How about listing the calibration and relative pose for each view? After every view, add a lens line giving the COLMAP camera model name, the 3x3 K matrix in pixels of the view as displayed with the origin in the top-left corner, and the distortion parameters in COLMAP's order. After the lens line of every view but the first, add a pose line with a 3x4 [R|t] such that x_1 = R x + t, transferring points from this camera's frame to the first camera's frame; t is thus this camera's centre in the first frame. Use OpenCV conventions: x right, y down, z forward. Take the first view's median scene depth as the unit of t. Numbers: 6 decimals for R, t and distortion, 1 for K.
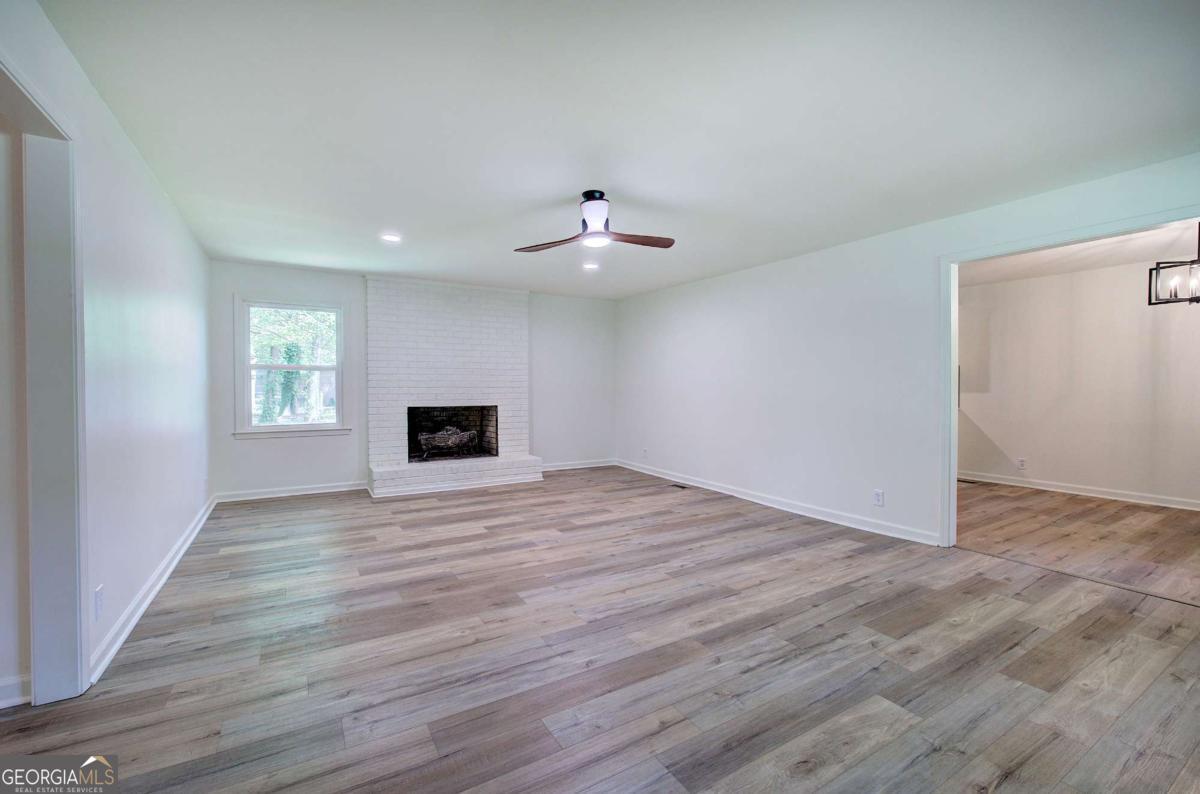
lens RADIAL K [[508.5, 0, 608.0], [0, 508.5, 394.0], [0, 0, 1]] dist [-0.004182, 0.001103]
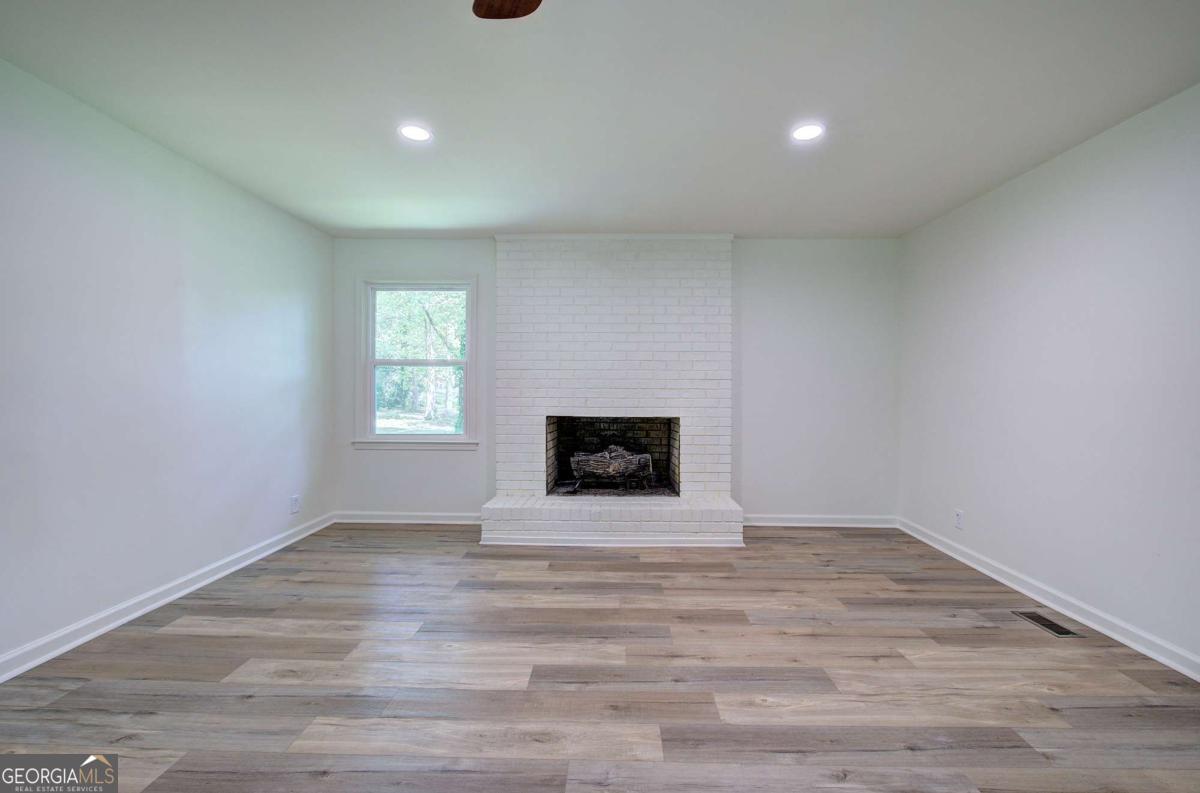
lens RADIAL K [[508.5, 0, 607.0], [0, 508.5, 397.2], [0, 0, 1]] dist [-0.004182, 0.001103]
pose [[0.842244, 0.011904, -0.538966, 0.098913], [-0.013860, 0.999904, 0.000425, -0.003796], [0.538919, 0.007112, 0.842328, 0.769023]]
